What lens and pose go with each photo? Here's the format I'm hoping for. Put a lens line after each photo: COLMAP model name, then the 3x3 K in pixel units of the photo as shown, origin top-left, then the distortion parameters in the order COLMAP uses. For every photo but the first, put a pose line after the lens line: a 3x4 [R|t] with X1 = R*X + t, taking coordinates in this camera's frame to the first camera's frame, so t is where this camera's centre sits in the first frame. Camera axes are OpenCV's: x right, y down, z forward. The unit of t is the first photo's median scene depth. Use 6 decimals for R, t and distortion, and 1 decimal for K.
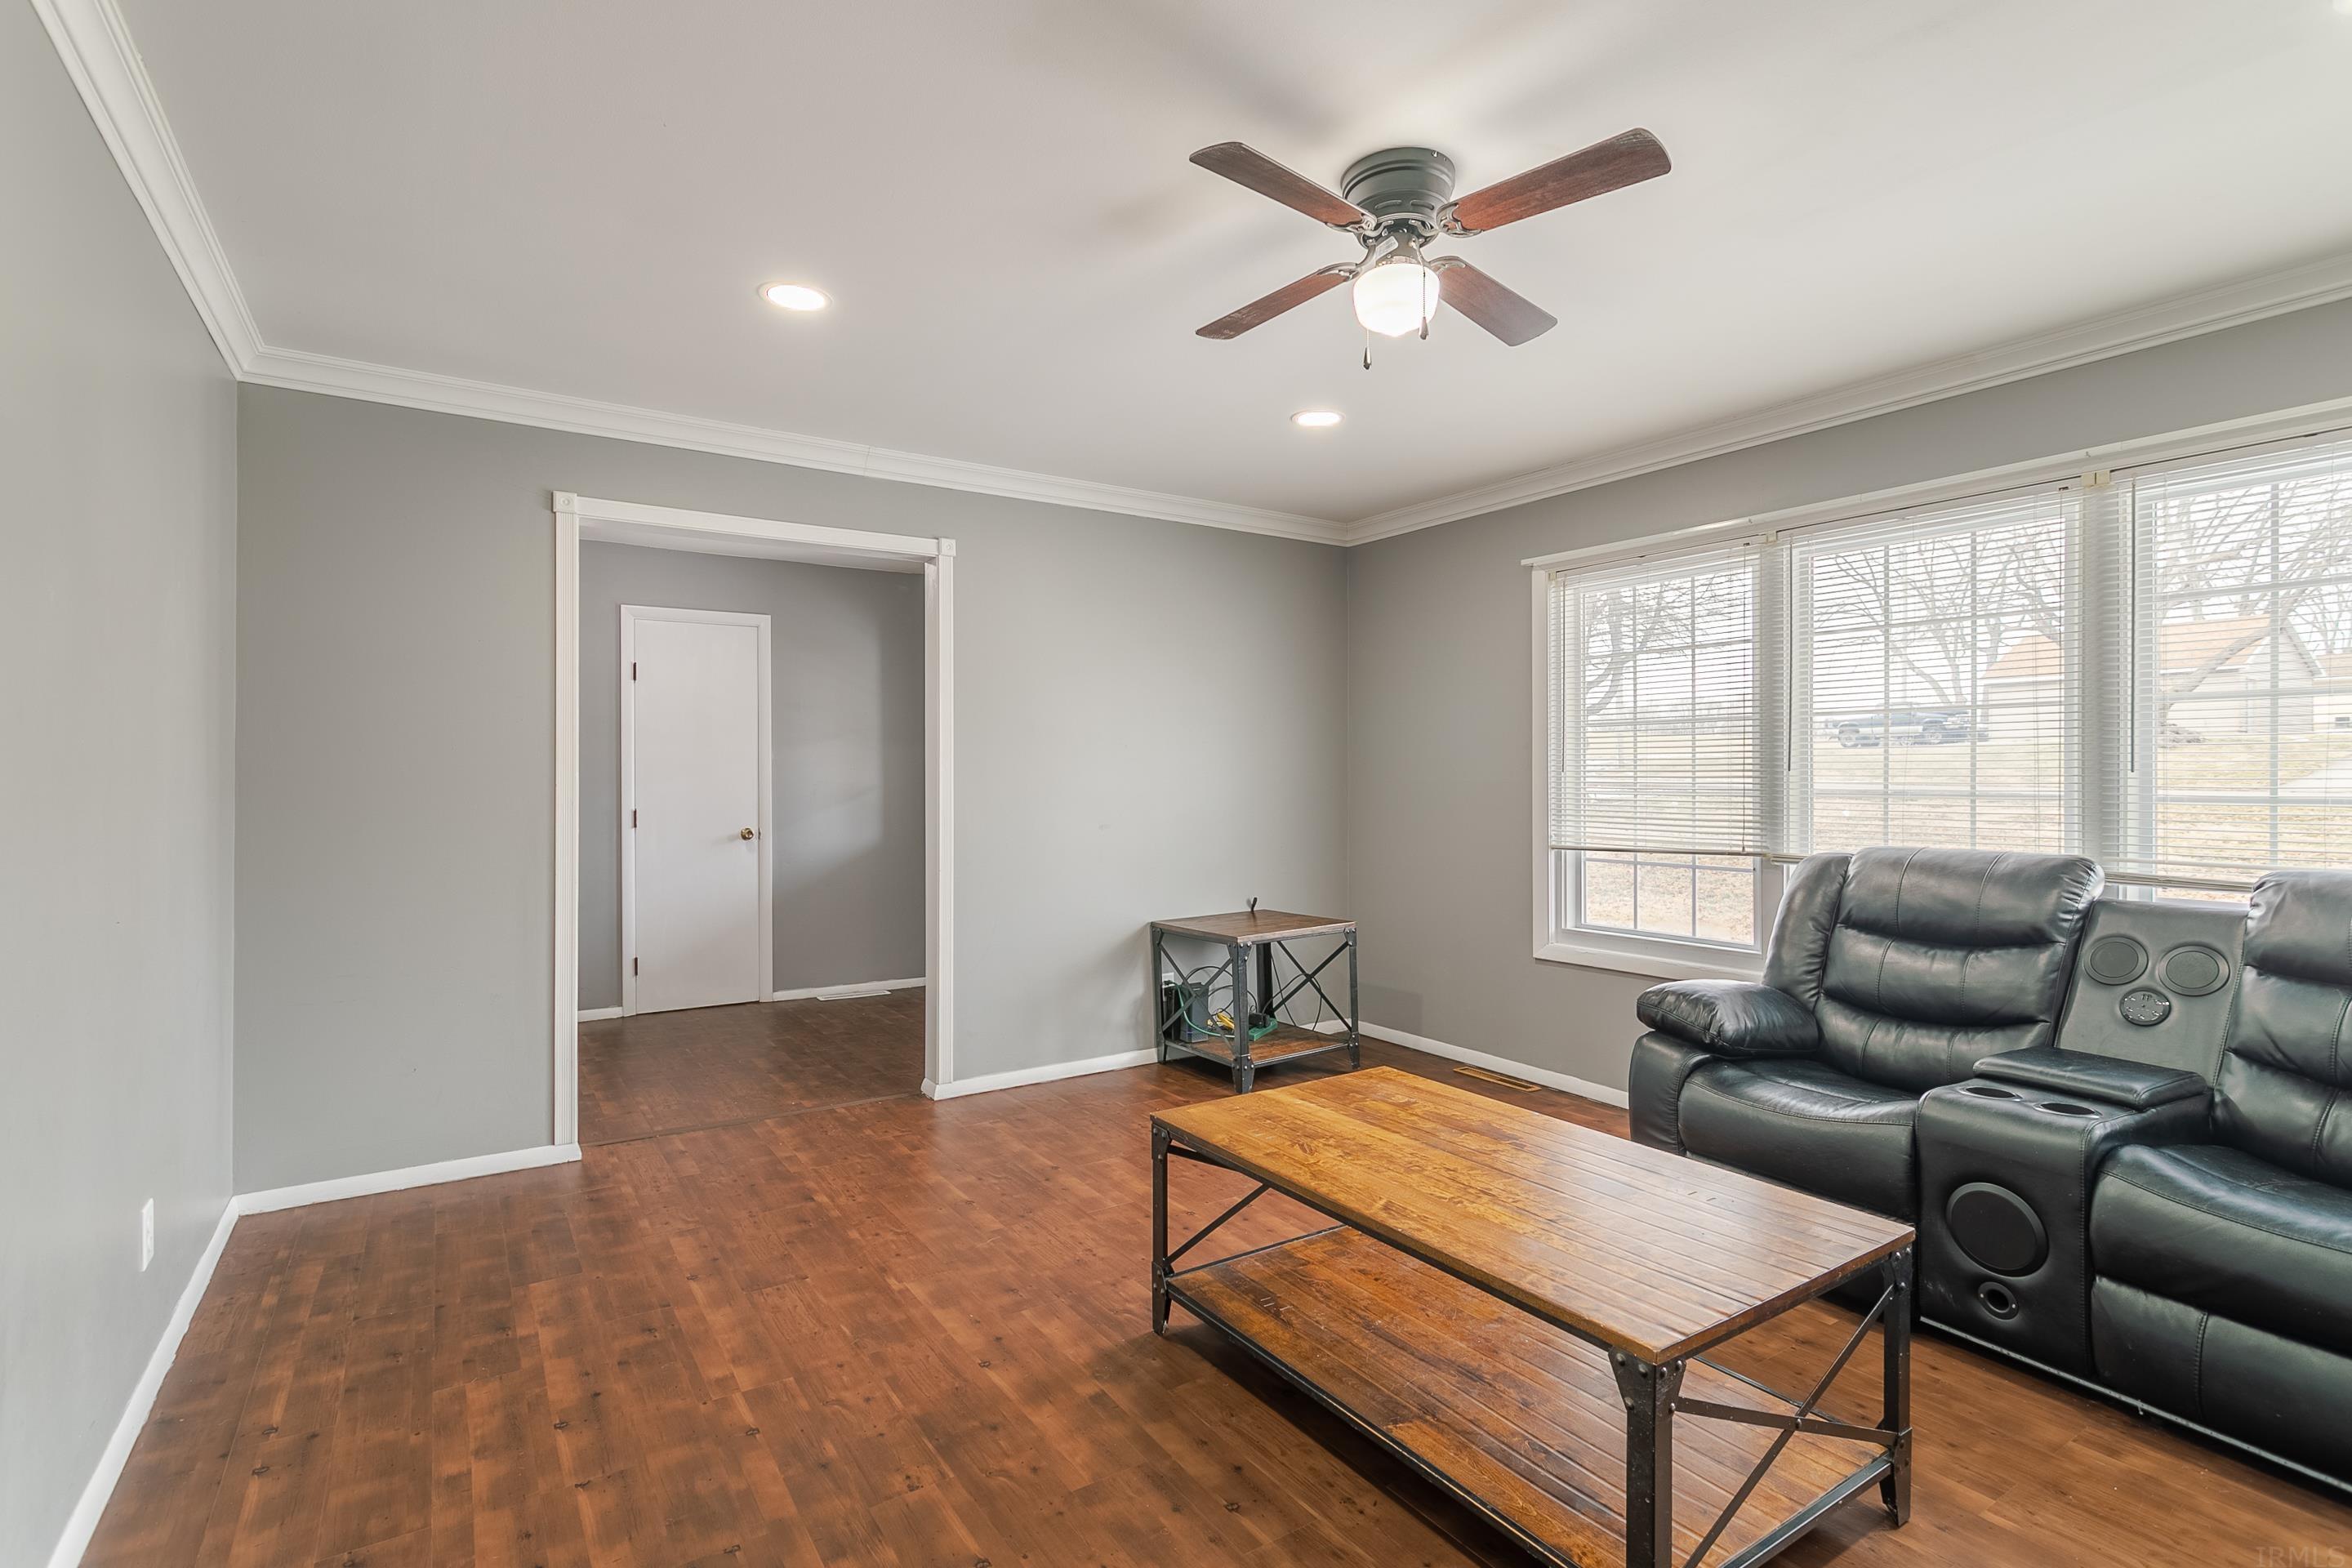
lens RADIAL K [[1121.0, 0, 1172.0], [0, 1121.0, 789.7], [0, 0, 1]] dist [0.001537, 0.001678]
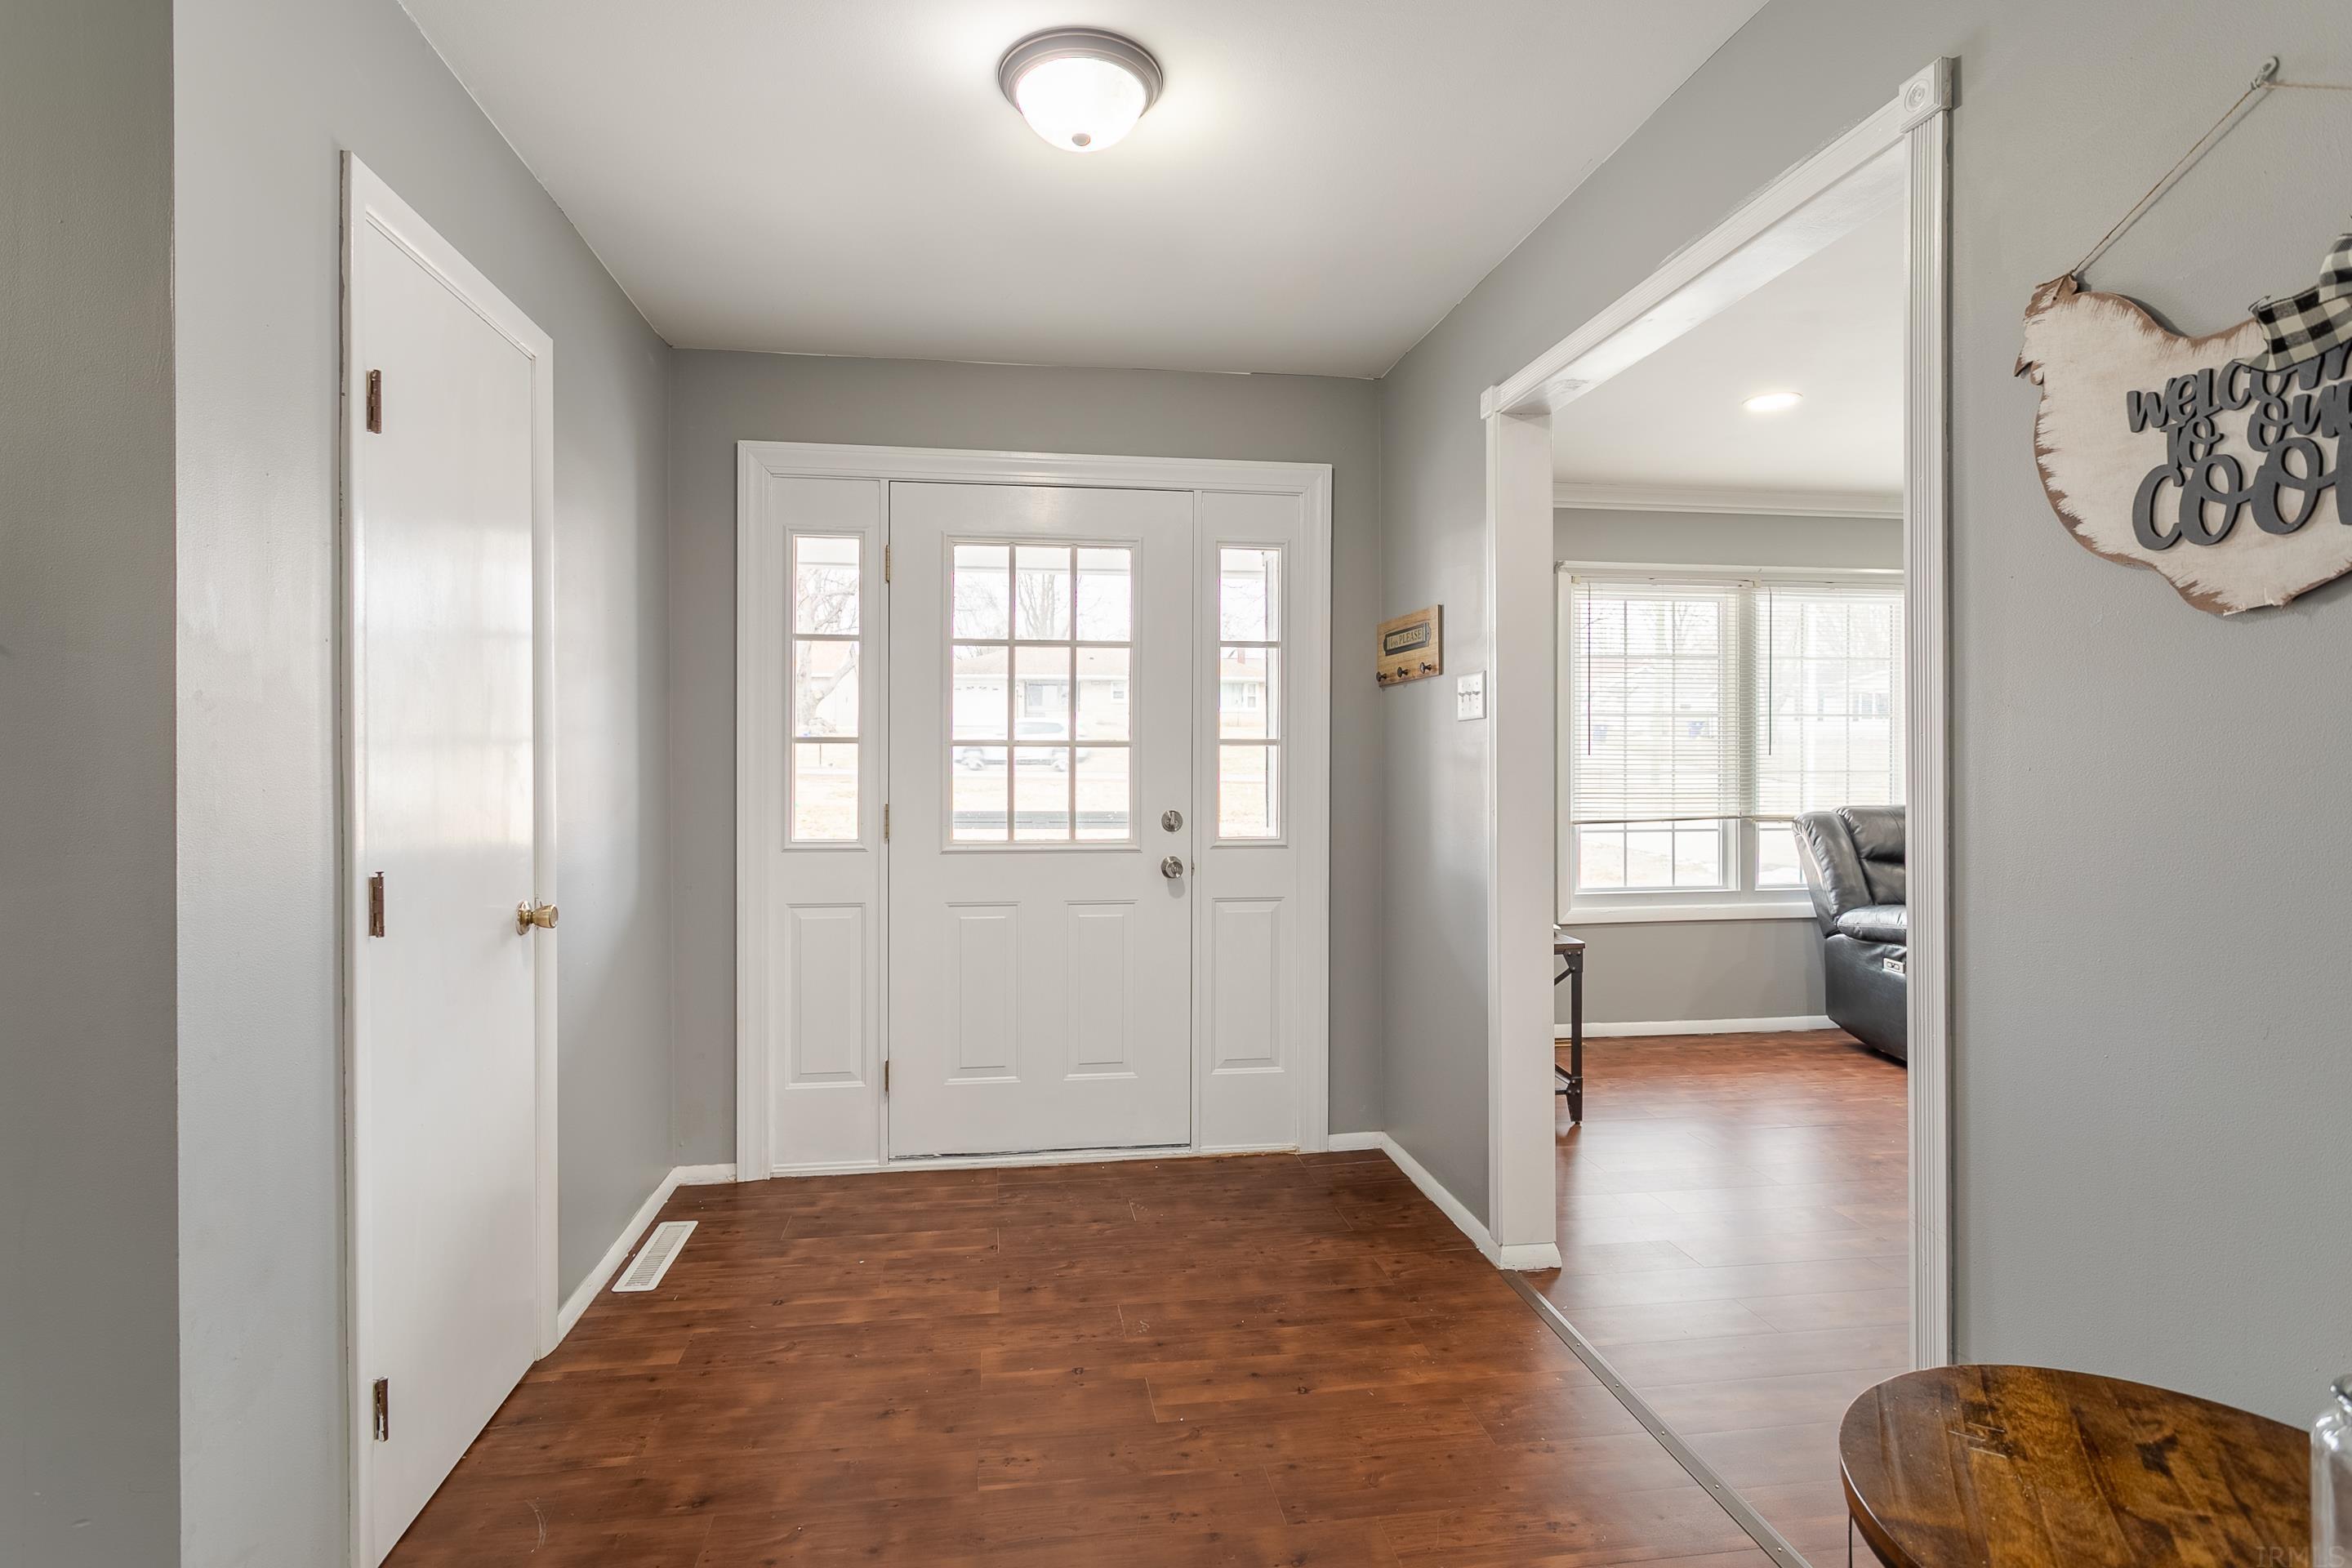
lens RADIAL K [[1121.0, 0, 1150.5], [0, 1121.0, 757.8], [0, 0, 1]] dist [0.001537, 0.001678]
pose [[0.424729, 0.001883, 0.905318, -1.570827], [0.010148, 0.999925, -0.006841, -0.018583], [-0.905263, 0.012093, 0.424679, 1.656824]]
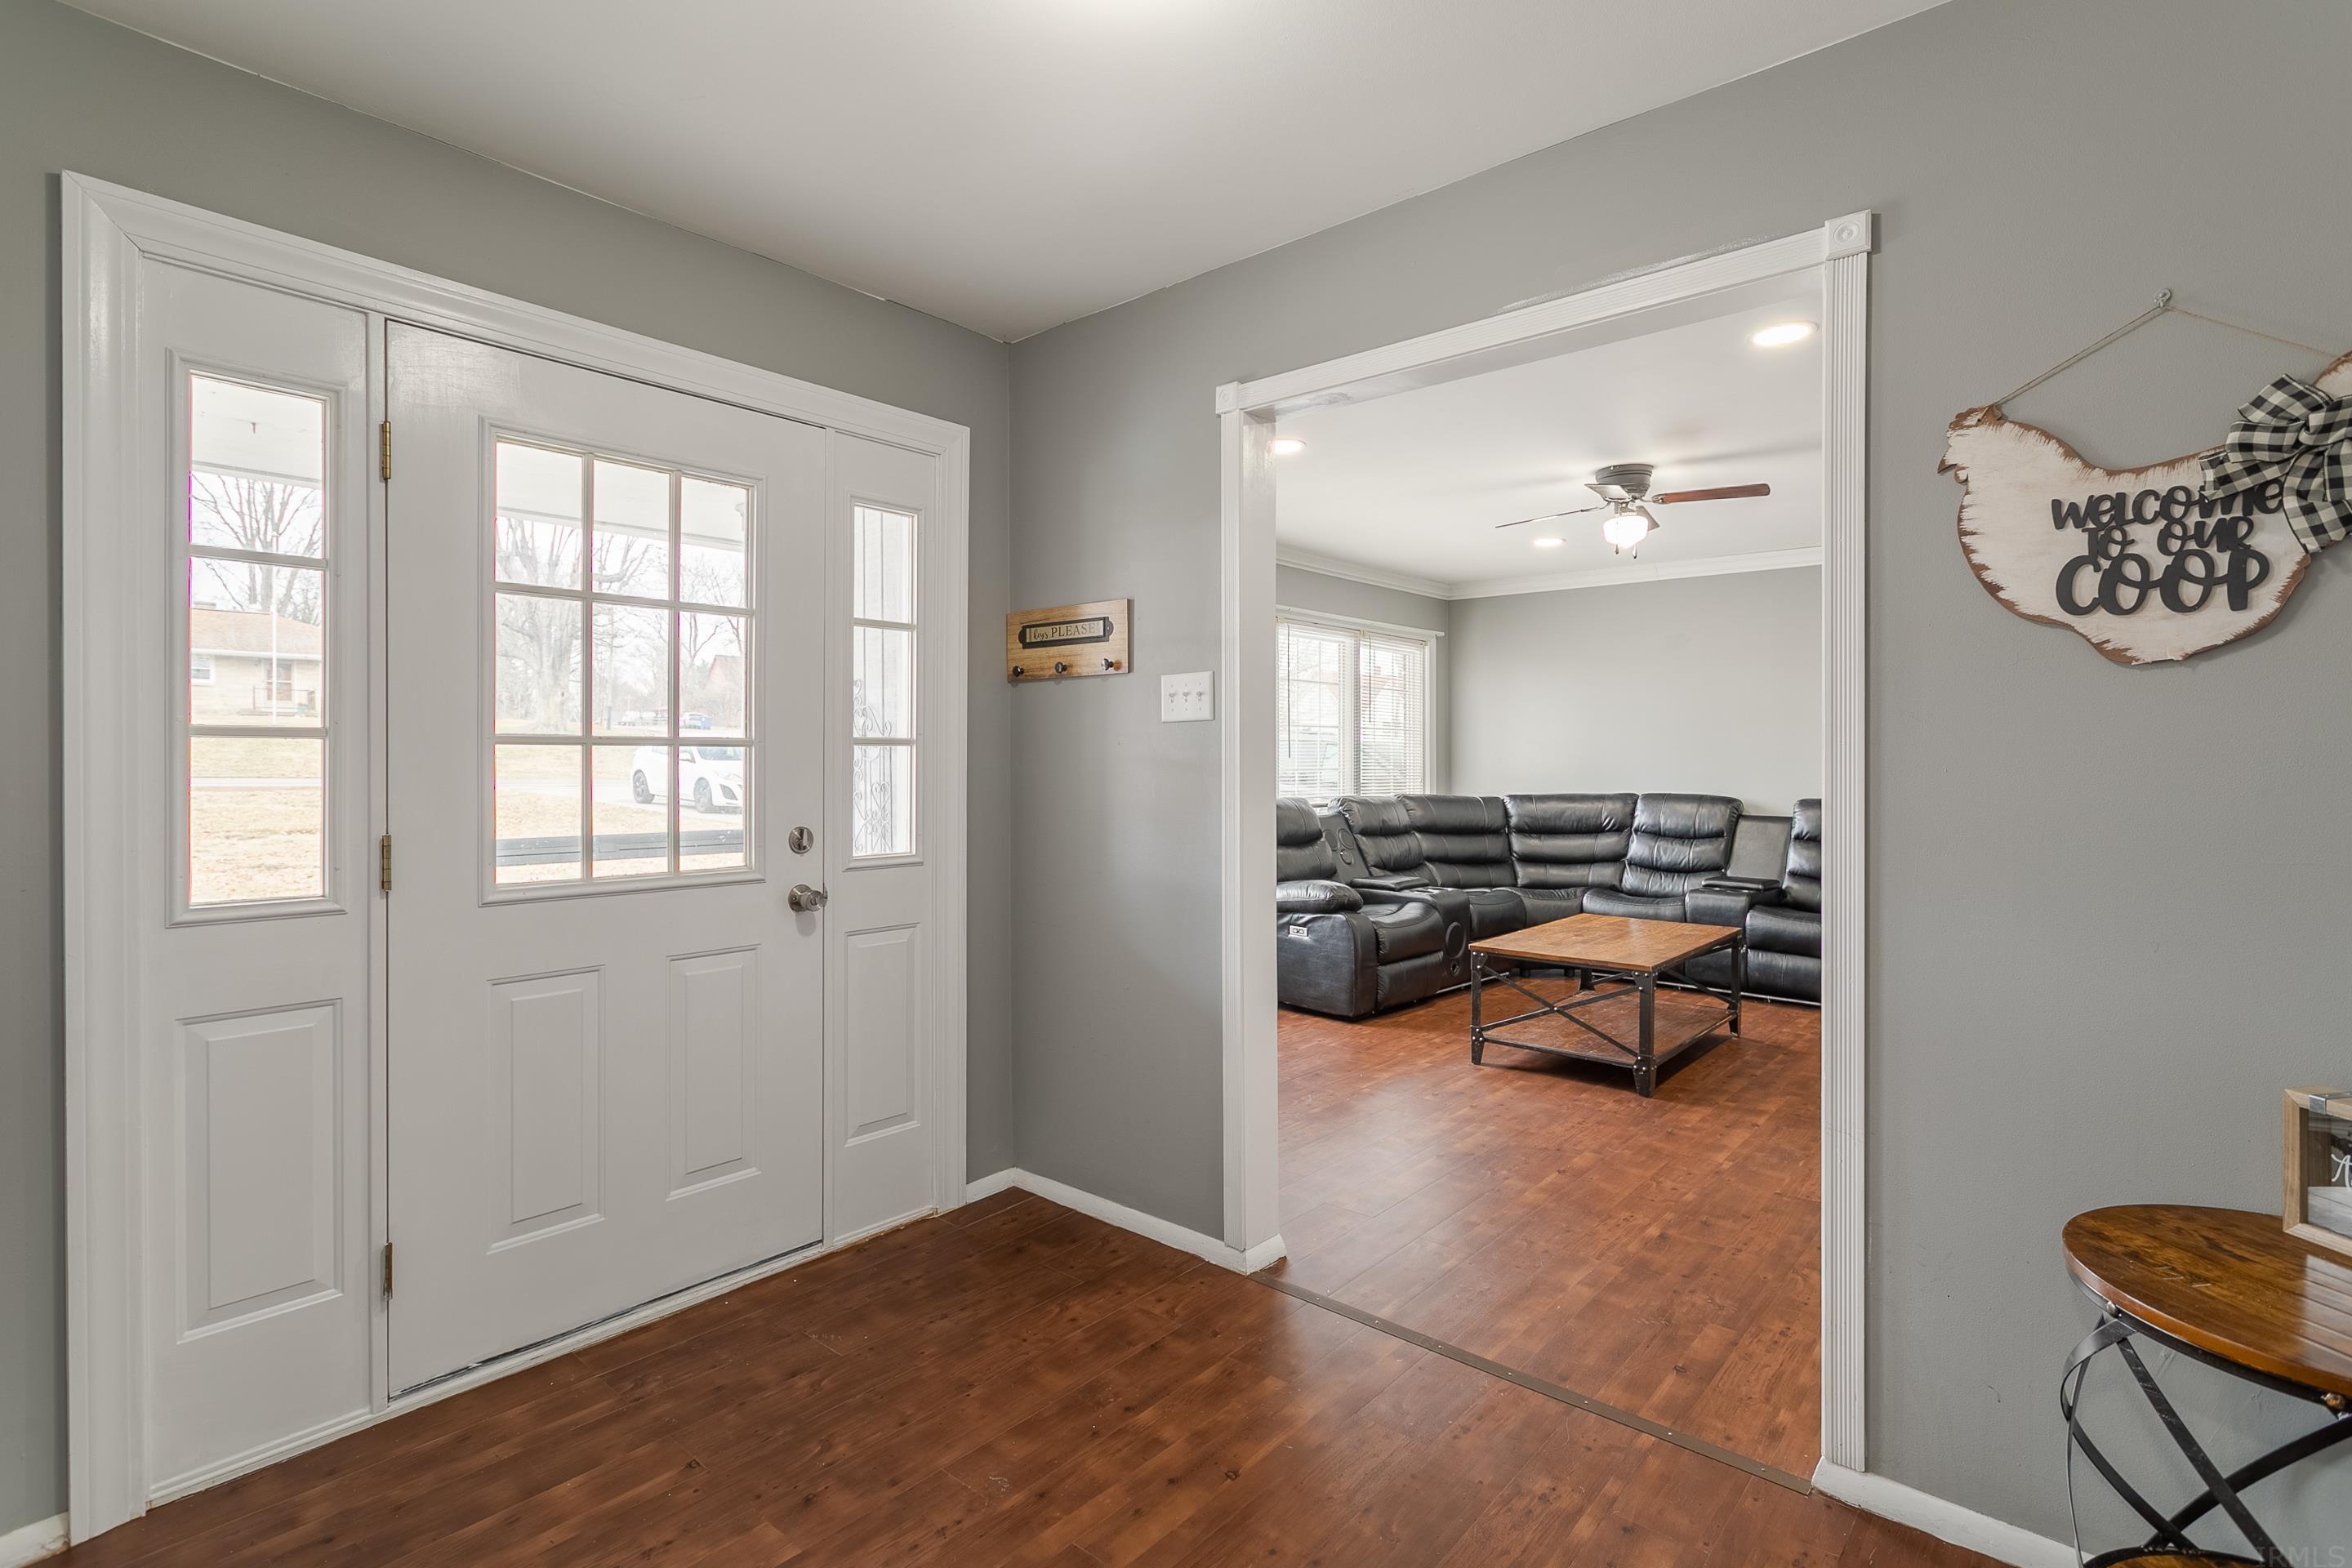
lens RADIAL K [[1121.0, 0, 1173.1], [0, 1121.0, 766.4], [0, 0, 1]] dist [0.001537, 0.001678]
pose [[-0.271672, -0.005608, 0.962373, -1.456278], [0.012106, 0.999884, 0.009245, -0.027989], [-0.962314, 0.014162, -0.271573, 2.188540]]
